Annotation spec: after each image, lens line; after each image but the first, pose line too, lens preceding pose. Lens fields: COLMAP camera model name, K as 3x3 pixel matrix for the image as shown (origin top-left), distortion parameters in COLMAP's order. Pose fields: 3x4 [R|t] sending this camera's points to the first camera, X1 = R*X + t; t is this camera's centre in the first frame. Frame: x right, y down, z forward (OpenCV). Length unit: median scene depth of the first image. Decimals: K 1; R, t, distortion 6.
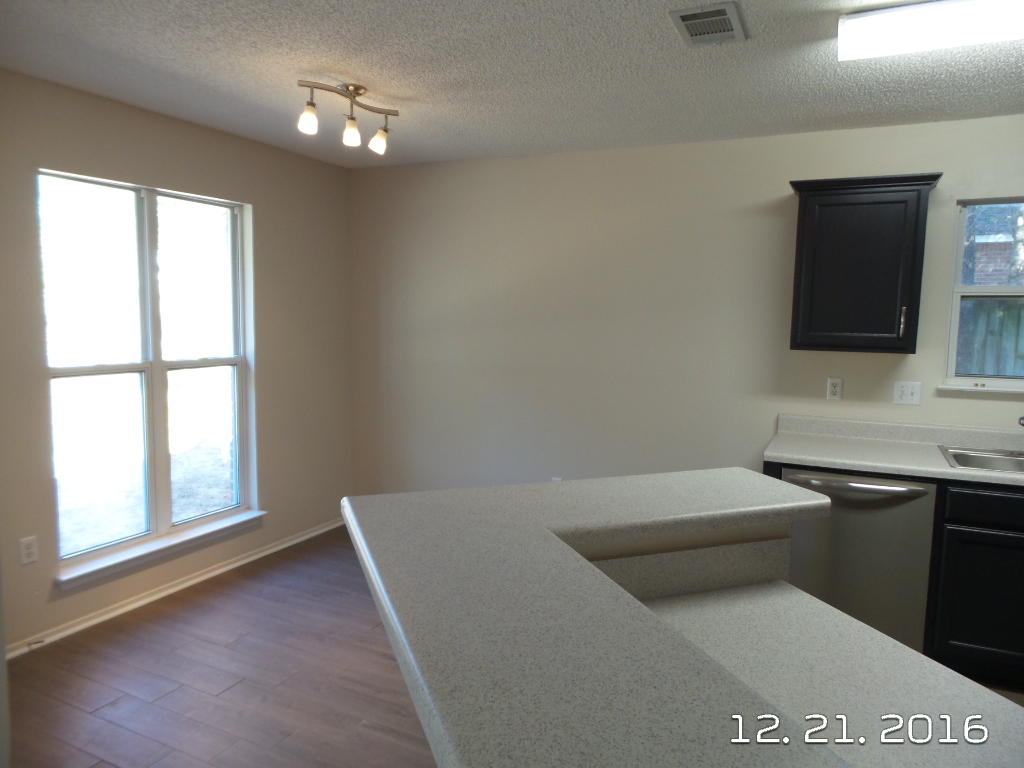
lens RADIAL K [[707.7, 0, 513.4], [0, 707.7, 393.0], [0, 0, 1]] dist [0.001952, 0.000847]
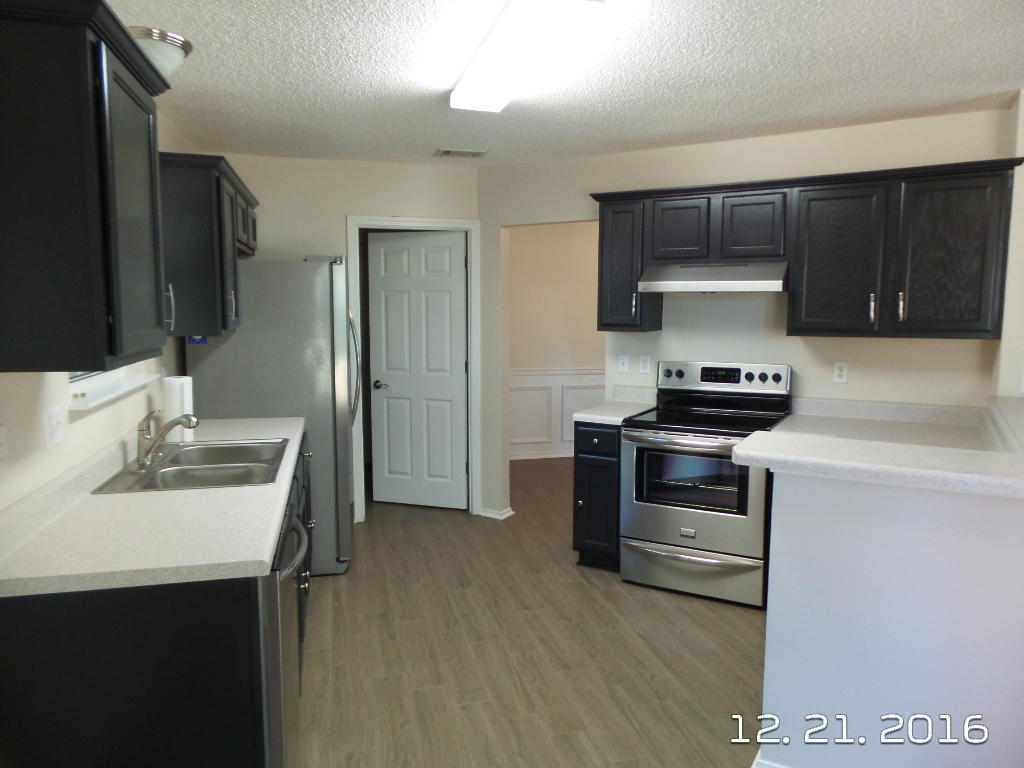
lens RADIAL K [[711.1, 0, 512.7], [0, 711.1, 395.1], [0, 0, 1]] dist [0.004180, 0.009491]
pose [[-0.633409, -0.111673, 0.765717, -0.151132], [0.073575, 0.976357, 0.203256, -0.129136], [-0.770312, 0.185082, -0.610217, 1.155937]]
